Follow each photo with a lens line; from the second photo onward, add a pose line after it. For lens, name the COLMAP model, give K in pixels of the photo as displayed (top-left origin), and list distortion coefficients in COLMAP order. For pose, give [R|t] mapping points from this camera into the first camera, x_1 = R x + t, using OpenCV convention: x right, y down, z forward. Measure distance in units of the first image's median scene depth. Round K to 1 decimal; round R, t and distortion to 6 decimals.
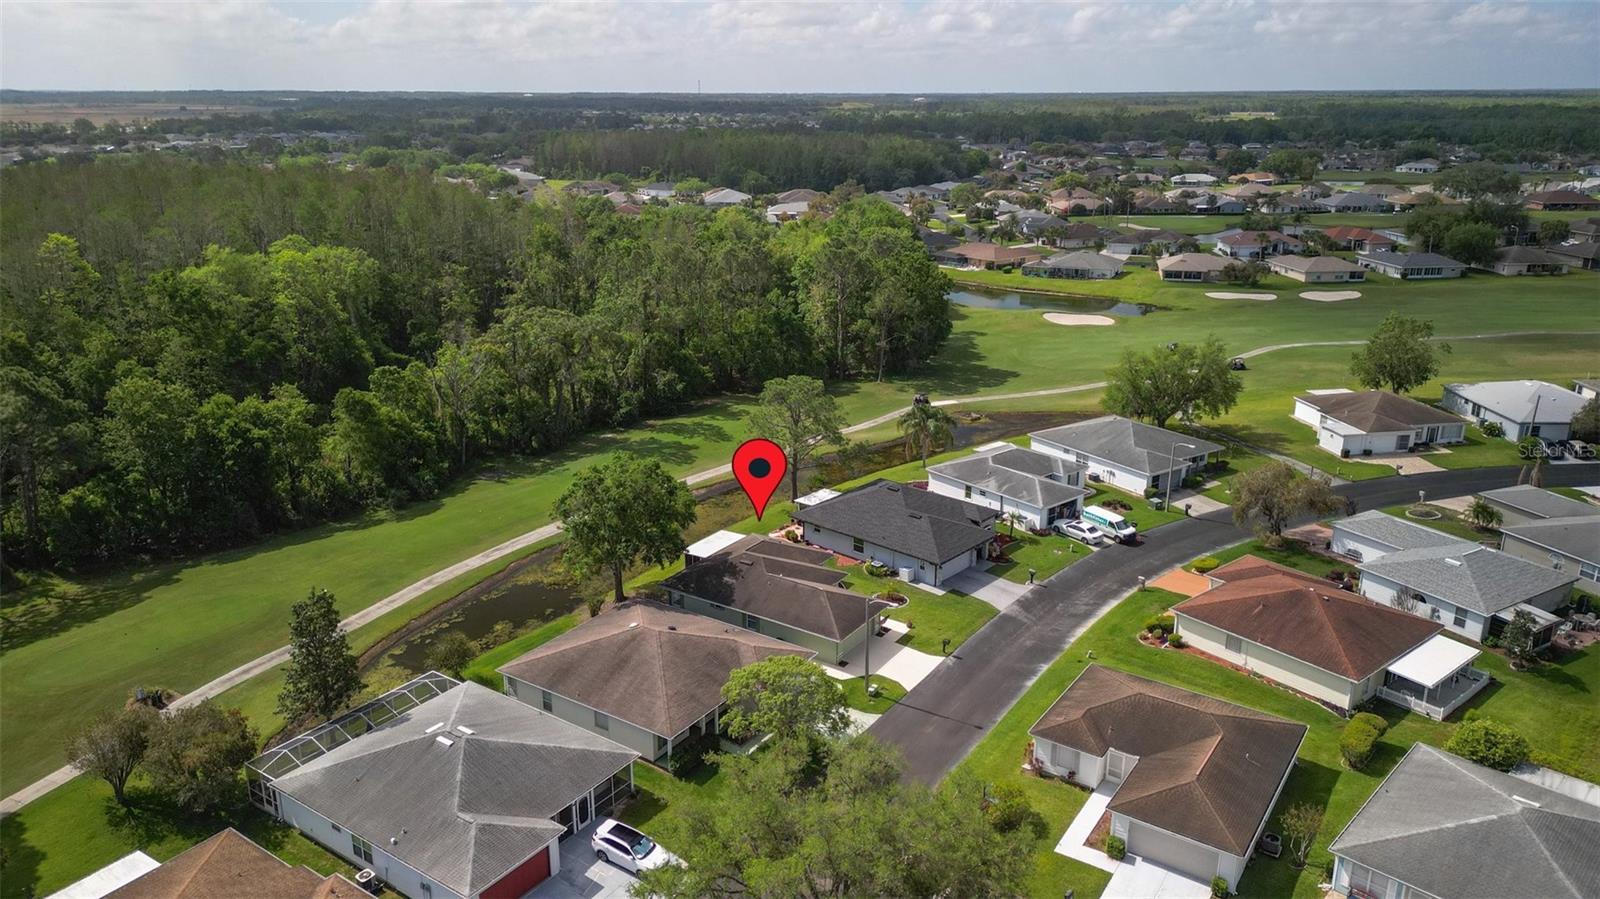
lens RADIAL K [[1115.0, 0, 800.0], [0, 1115.0, 449.5], [0, 0, 1]] dist [0.076041, -0.069697]
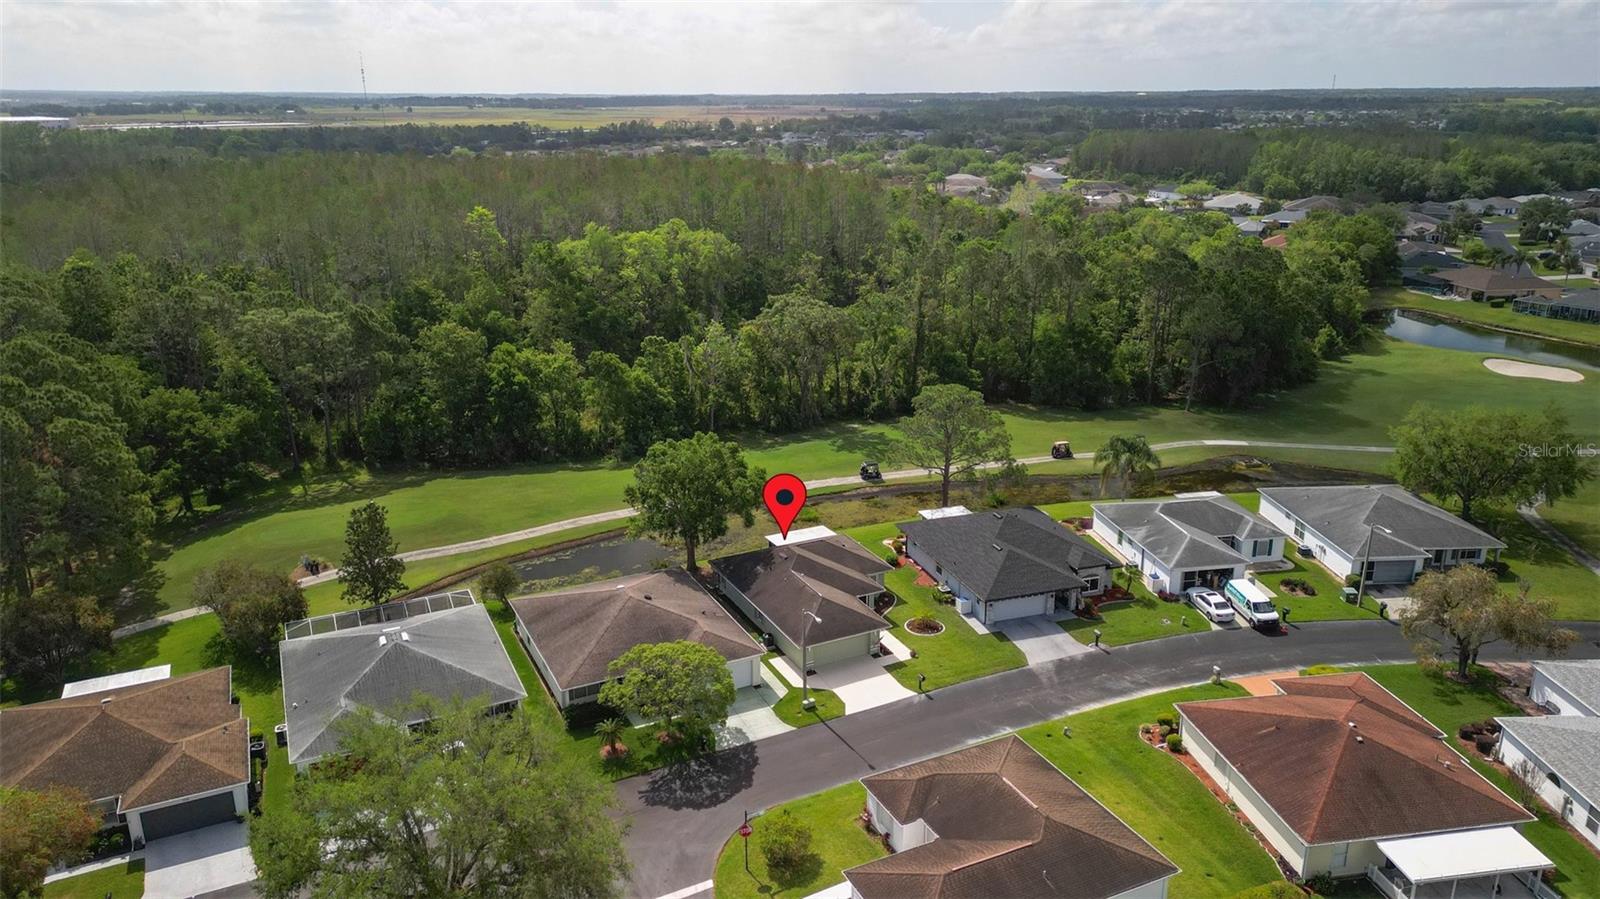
lens RADIAL K [[1115.0, 0, 800.0], [0, 1115.0, 449.5], [0, 0, 1]] dist [0.076041, -0.069697]
pose [[0.871388, 0.147599, -0.467864, 0.351565], [-0.147337, 0.988379, 0.037396, -0.028496], [0.467947, 0.036347, 0.883009, 0.093395]]
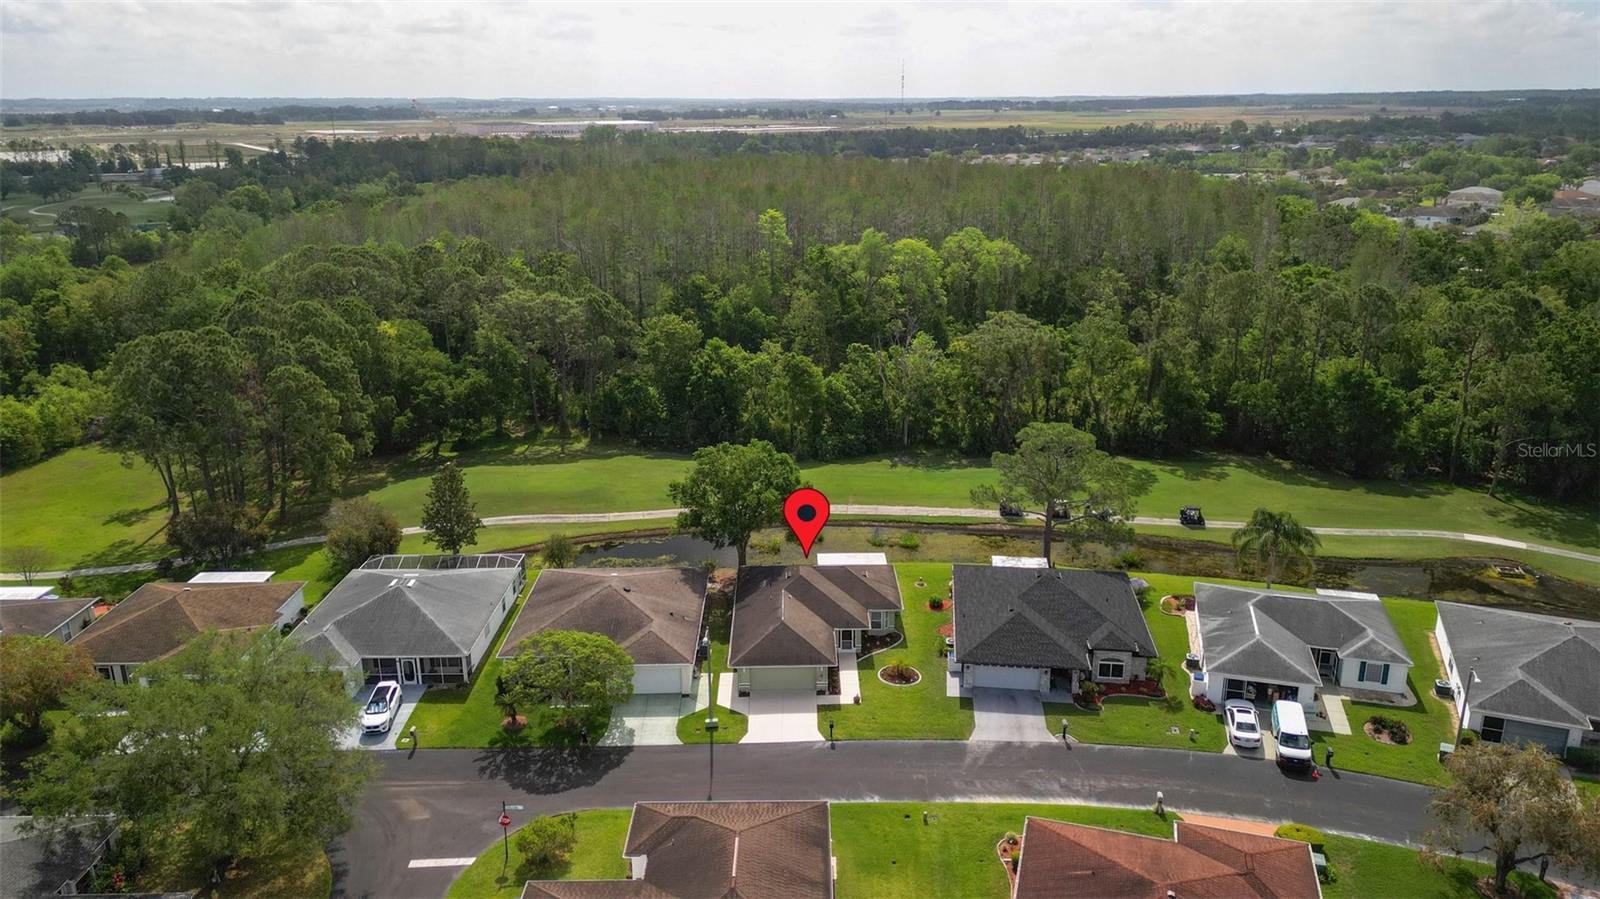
lens RADIAL K [[1115.0, 0, 800.0], [0, 1115.0, 449.5], [0, 0, 1]] dist [0.076041, -0.069697]
pose [[0.570761, 0.244183, -0.783969, 0.589457], [-0.244601, 0.961975, 0.121547, -0.107677], [0.783838, 0.122385, 0.608785, 0.323039]]
